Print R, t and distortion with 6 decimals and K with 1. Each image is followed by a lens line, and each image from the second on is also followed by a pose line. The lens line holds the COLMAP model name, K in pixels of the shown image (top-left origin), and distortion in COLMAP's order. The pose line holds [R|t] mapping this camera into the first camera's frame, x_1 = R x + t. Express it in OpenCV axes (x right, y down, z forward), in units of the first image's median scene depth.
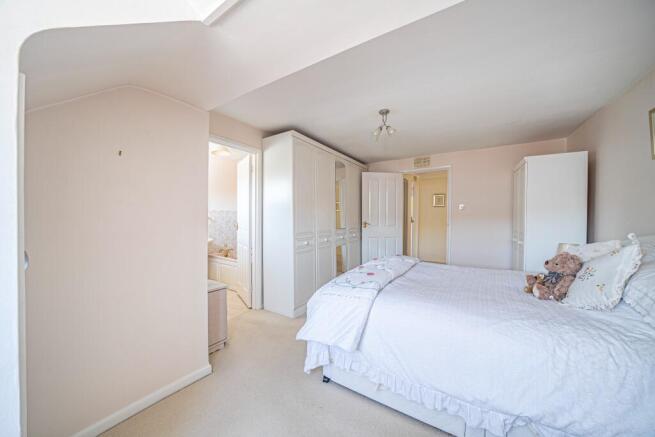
lens RADIAL K [[225.2, 0, 325.6], [0, 225.2, 217.9], [0, 0, 1]] dist [-0.016805, 0.000029]
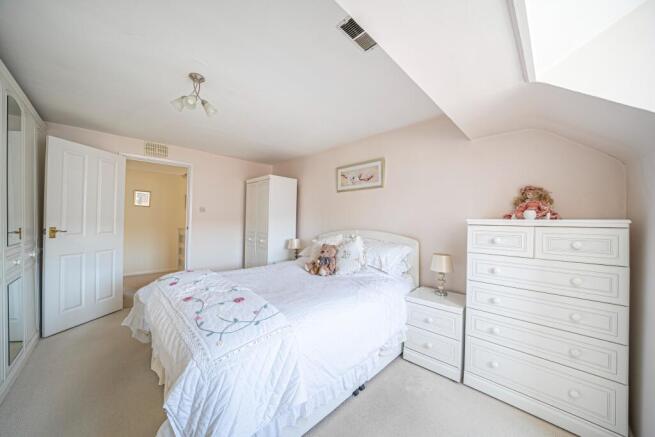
lens RADIAL K [[225.2, 0, 325.6], [0, 225.2, 217.9], [0, 0, 1]] dist [-0.016805, 0.000029]
pose [[0.220899, 0.012863, 0.975212, -0.253485], [-0.009269, 0.999896, -0.011089, -0.007896], [-0.975253, -0.006590, 0.220996, 0.313405]]
